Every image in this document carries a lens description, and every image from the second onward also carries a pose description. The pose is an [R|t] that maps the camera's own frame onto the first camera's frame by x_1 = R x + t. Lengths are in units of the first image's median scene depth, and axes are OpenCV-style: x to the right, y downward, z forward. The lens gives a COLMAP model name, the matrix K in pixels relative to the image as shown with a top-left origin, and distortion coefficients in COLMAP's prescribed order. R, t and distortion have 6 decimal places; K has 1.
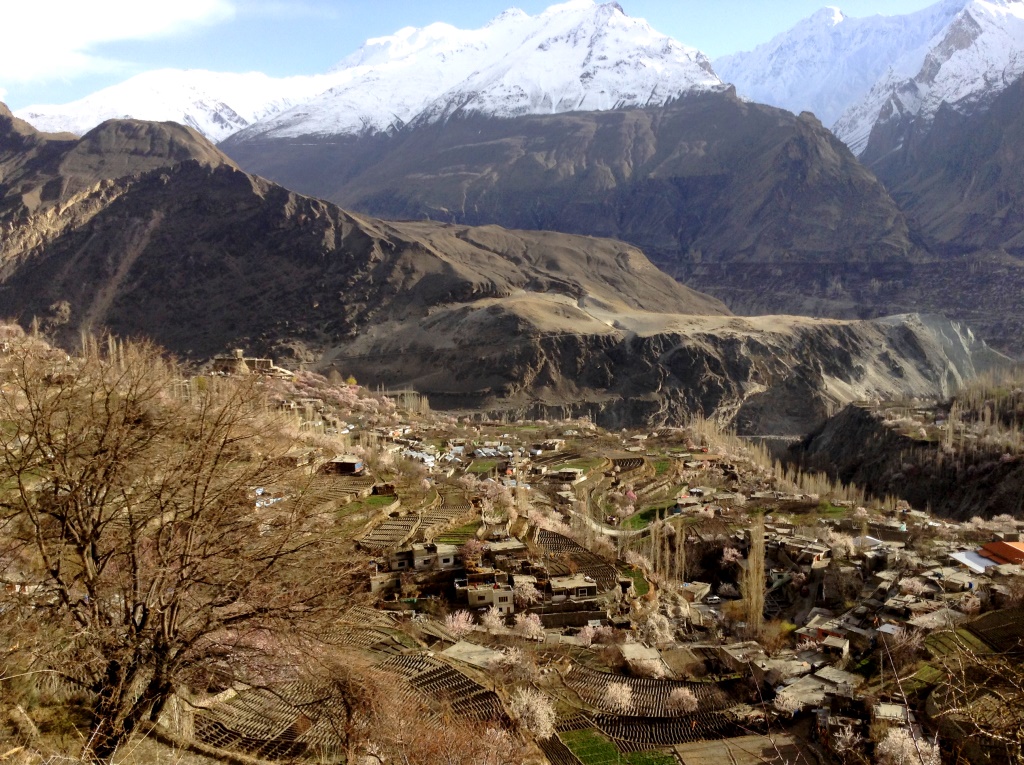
lens RADIAL K [[927.0, 0, 520.1], [0, 927.0, 383.1], [0, 0, 1]] dist [0.130592, -0.257864]
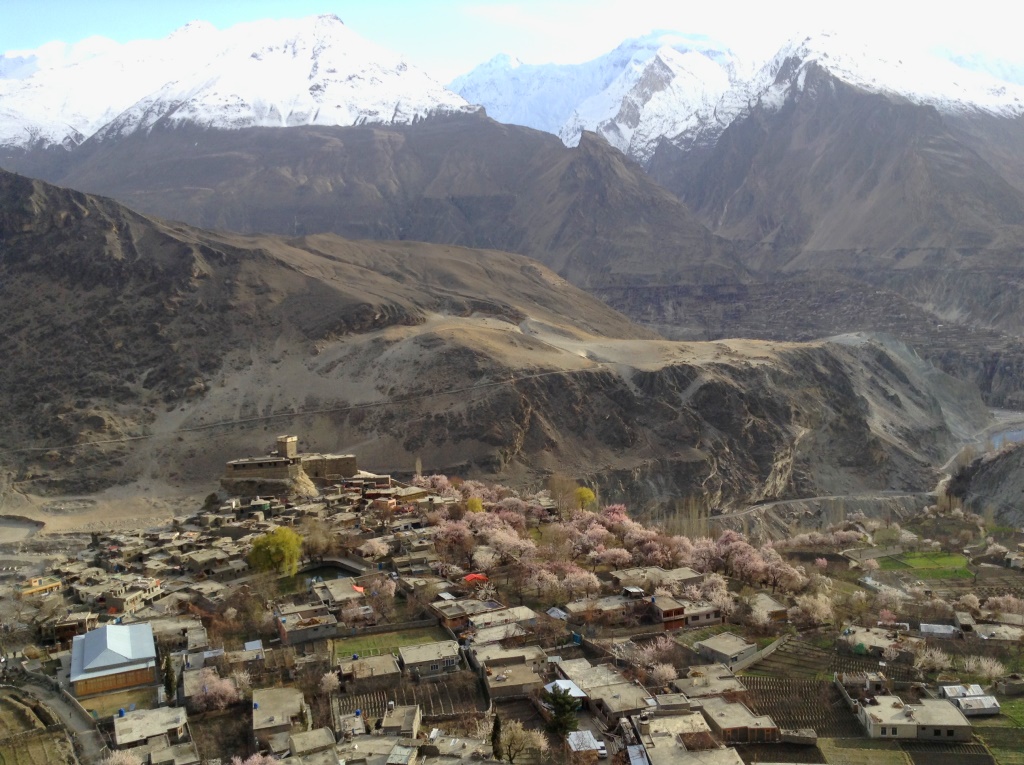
lens RADIAL K [[927.0, 0, 520.1], [0, 927.0, 383.1], [0, 0, 1]] dist [0.130592, -0.257864]
pose [[0.940705, -0.047992, 0.335813, -0.093987], [0.062242, 0.997555, -0.031794, -0.010961], [-0.333466, 0.050810, 0.941392, 0.164272]]
